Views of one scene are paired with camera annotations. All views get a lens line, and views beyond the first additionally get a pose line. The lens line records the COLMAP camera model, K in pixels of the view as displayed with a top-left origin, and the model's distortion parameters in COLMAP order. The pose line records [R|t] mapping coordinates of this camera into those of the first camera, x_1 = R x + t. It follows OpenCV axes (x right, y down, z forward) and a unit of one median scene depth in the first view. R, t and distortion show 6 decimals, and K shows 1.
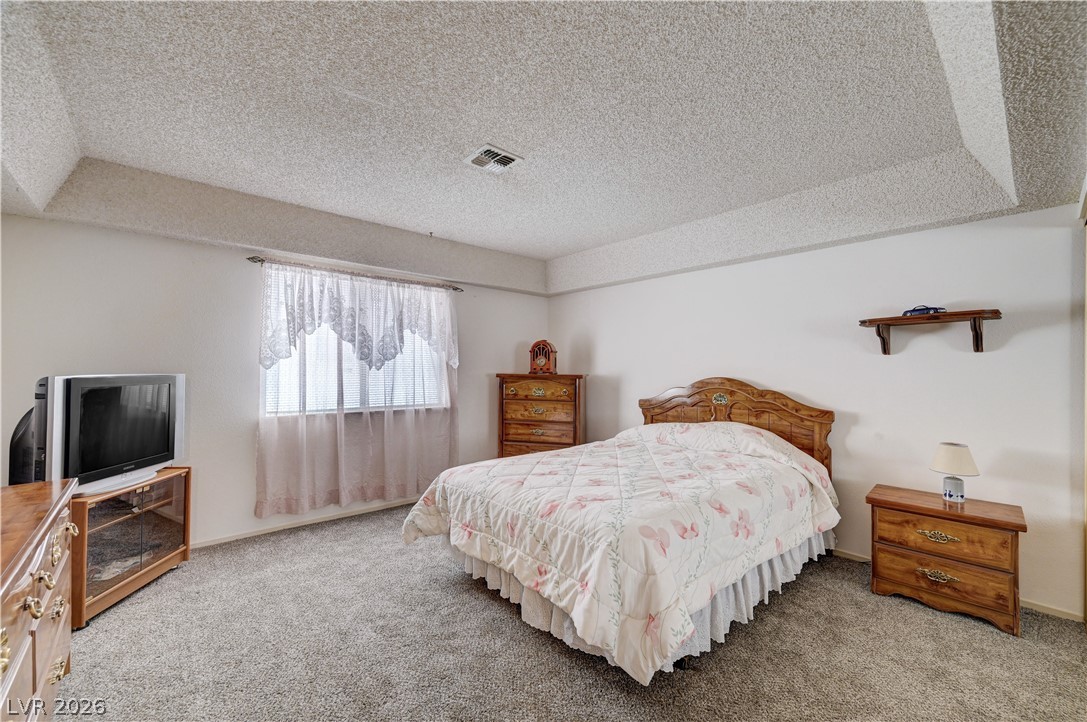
lens RADIAL K [[437.1, 0, 546.8], [0, 437.1, 370.3], [0, 0, 1]] dist [0.001119, 0.000082]
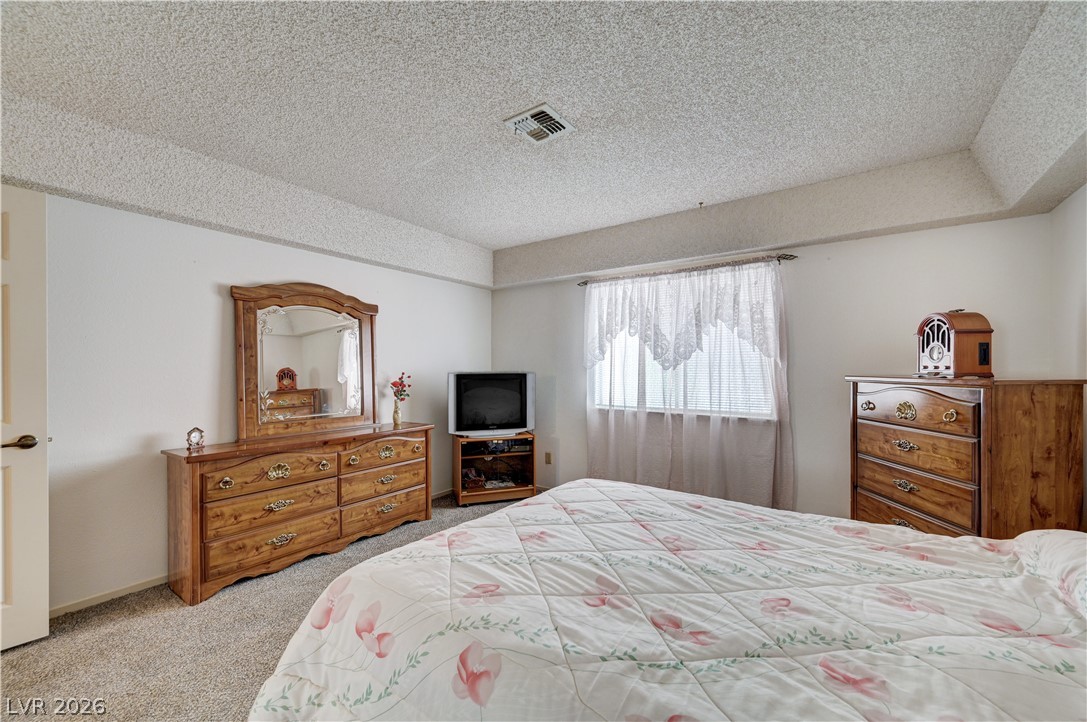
lens RADIAL K [[427.6, 0, 547.2], [0, 427.6, 372.6], [0, 0, 1]] dist [0.000695, 0.000170]
pose [[0.216535, 0.001818, -0.976273, 0.466997], [-0.003539, 0.999993, 0.001077, 0.005367], [0.976268, 0.003221, 0.216540, 0.548266]]
